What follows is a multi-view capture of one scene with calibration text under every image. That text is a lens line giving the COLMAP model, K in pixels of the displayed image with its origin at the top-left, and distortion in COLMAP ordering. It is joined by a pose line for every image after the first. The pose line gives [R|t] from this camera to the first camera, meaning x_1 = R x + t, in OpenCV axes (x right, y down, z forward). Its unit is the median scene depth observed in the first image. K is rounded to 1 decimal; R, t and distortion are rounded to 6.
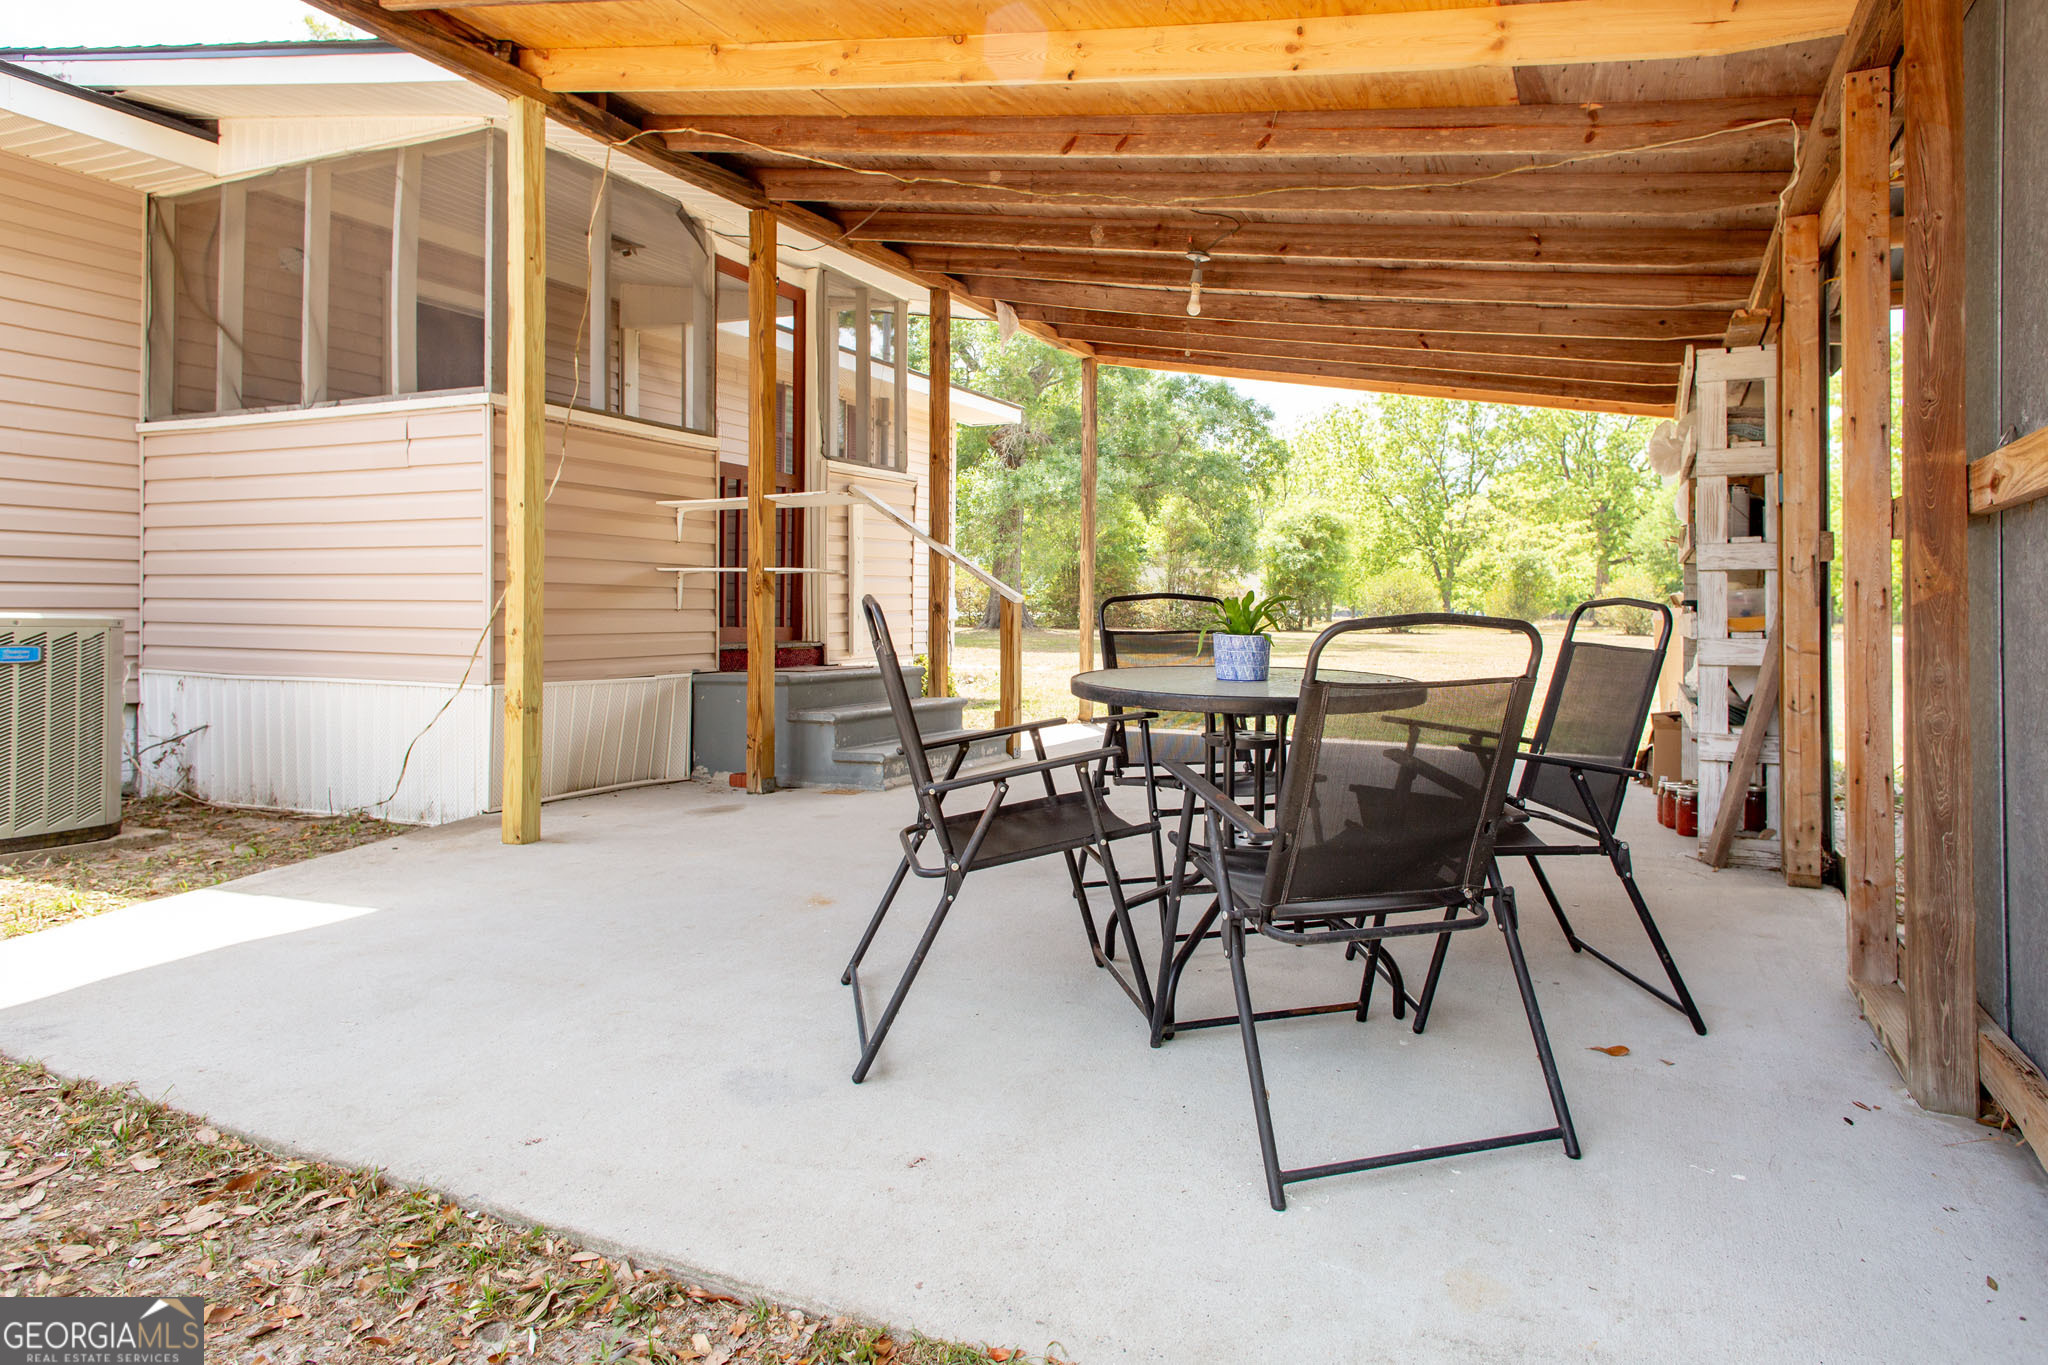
lens RADIAL K [[1174.7, 0, 1071.2], [0, 1174.7, 595.9], [0, 0, 1]] dist [0.012462, -0.002820]
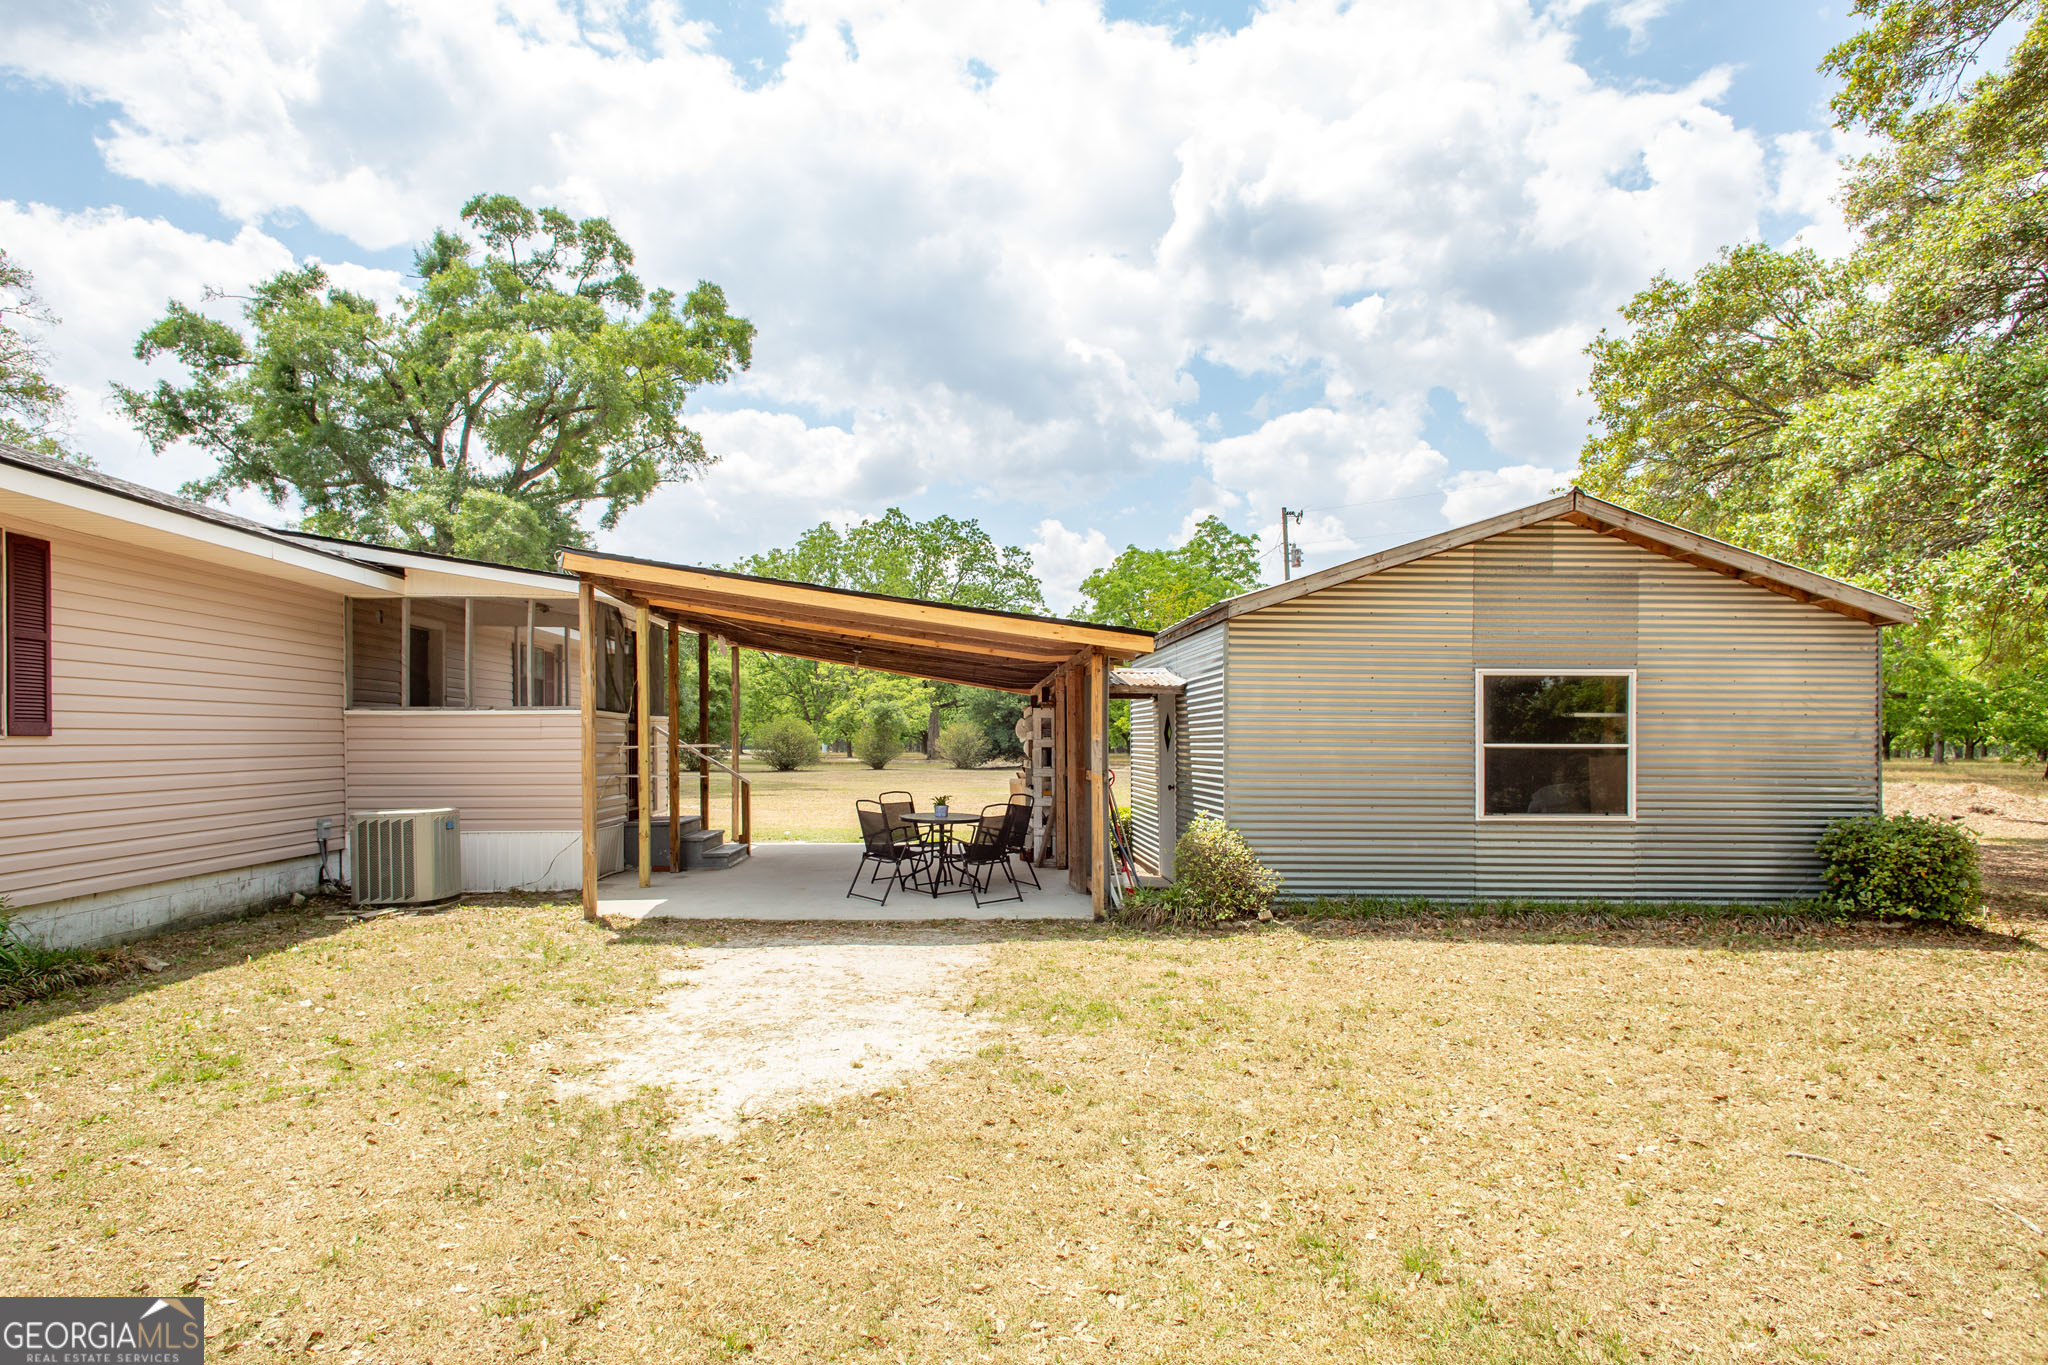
lens RADIAL K [[1161.3, 0, 973.9], [0, 1161.3, 753.3], [0, 0, 1]] dist [-0.000585, -0.001098]
pose [[0.893859, -0.015633, 0.448075, -0.908137], [0.007007, 0.999757, 0.020903, -0.135217], [-0.448293, -0.015545, 0.893752, -1.545114]]
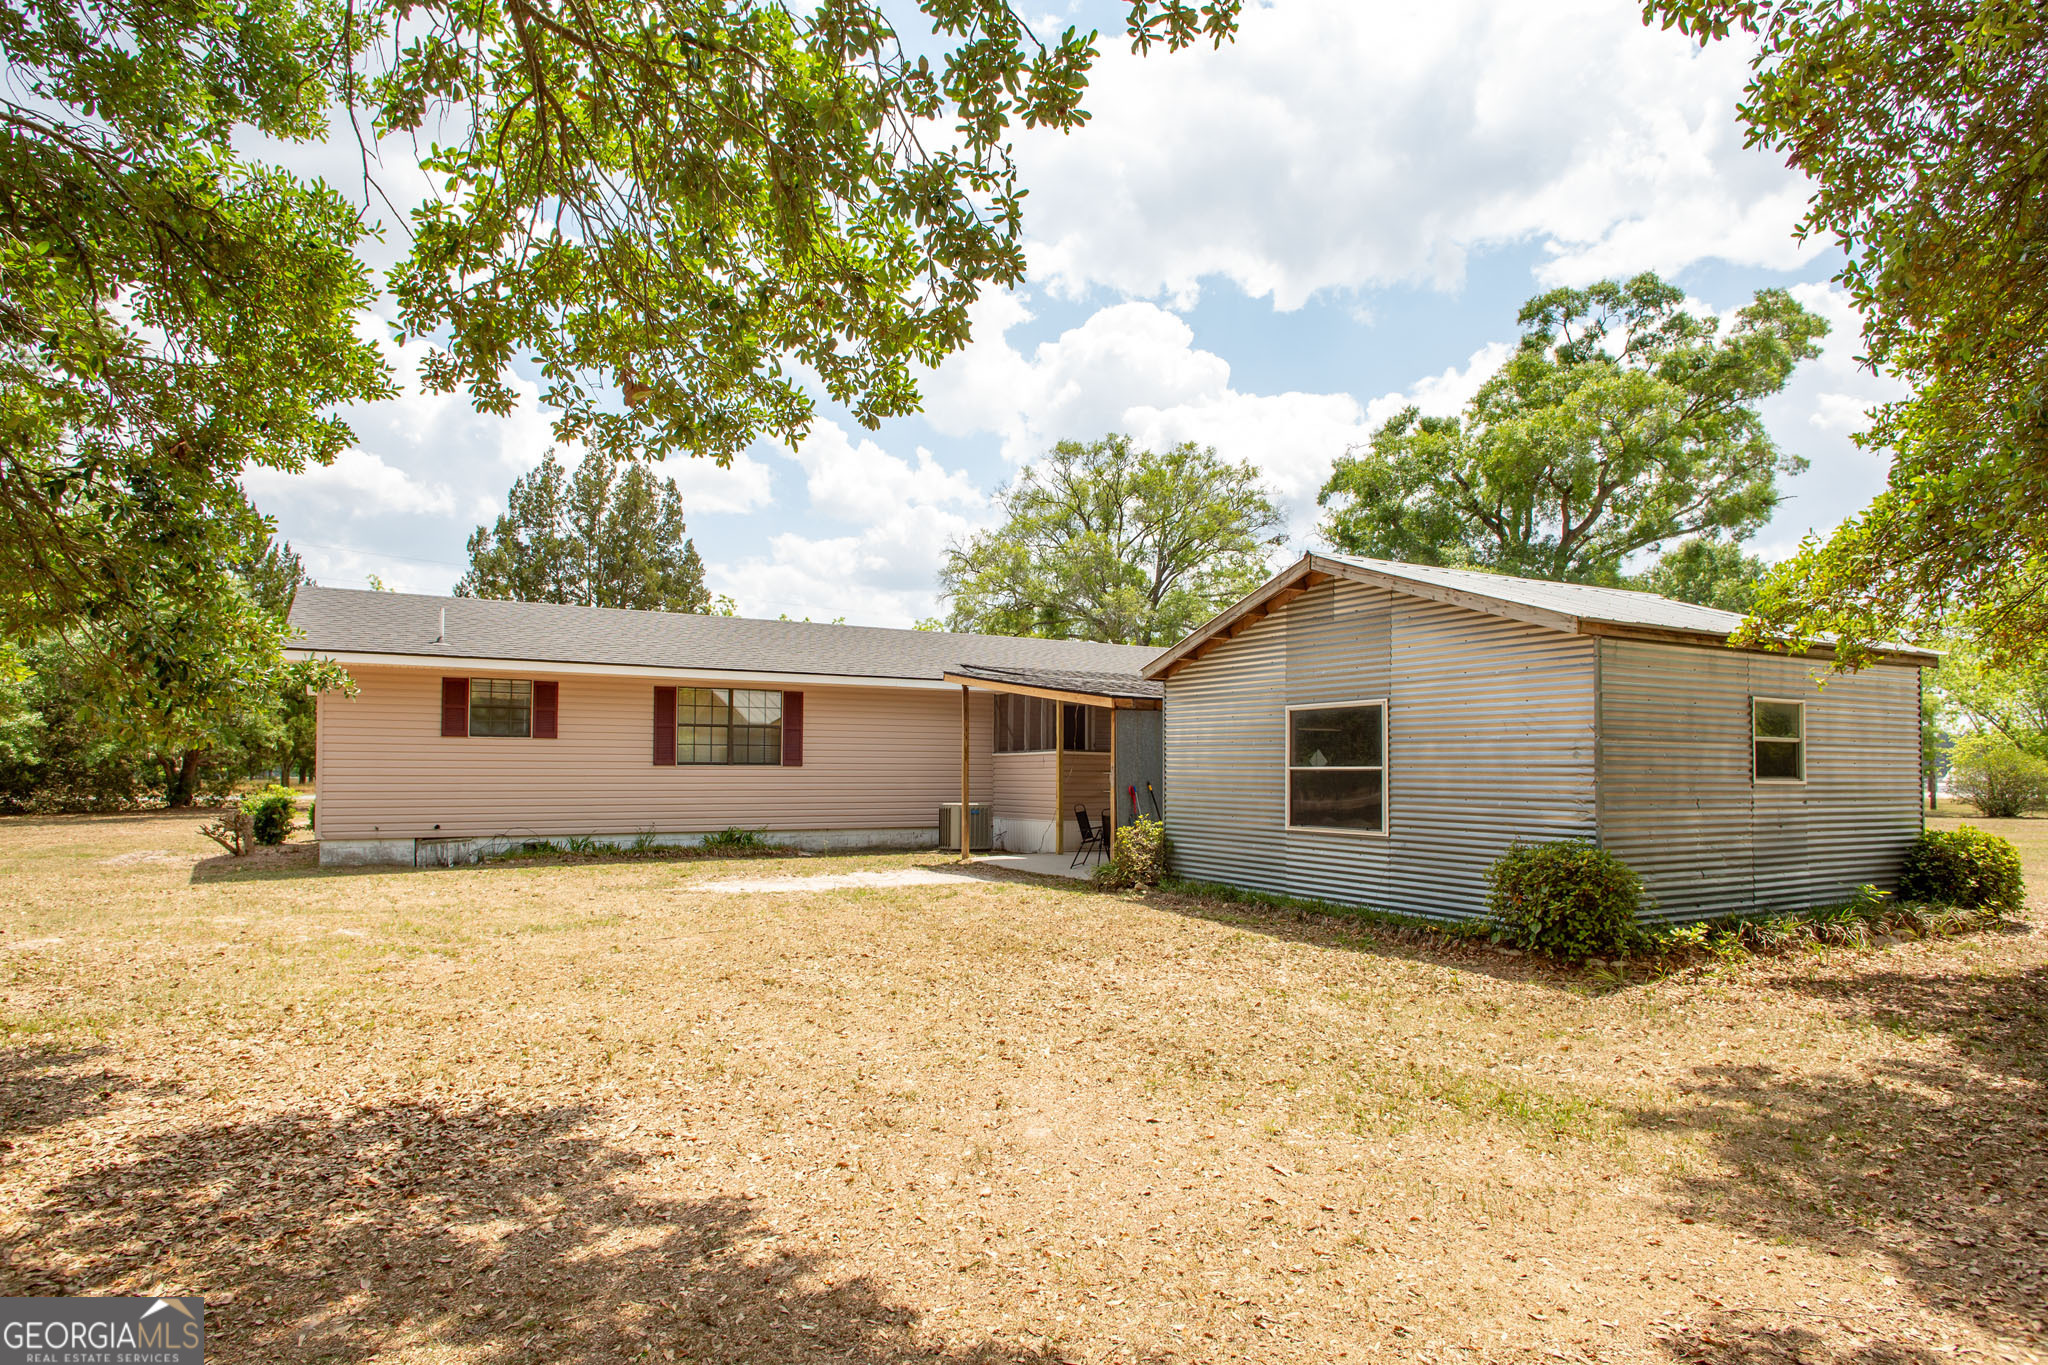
lens RADIAL K [[1165.9, 0, 997.4], [0, 1165.9, 682.8], [0, 0, 1]] dist [0.013515, -0.000549]
pose [[0.790617, -0.059966, -0.609368, 1.973115], [0.009863, 0.996311, -0.085246, -0.073859], [0.612231, 0.061387, 0.788292, -2.537875]]
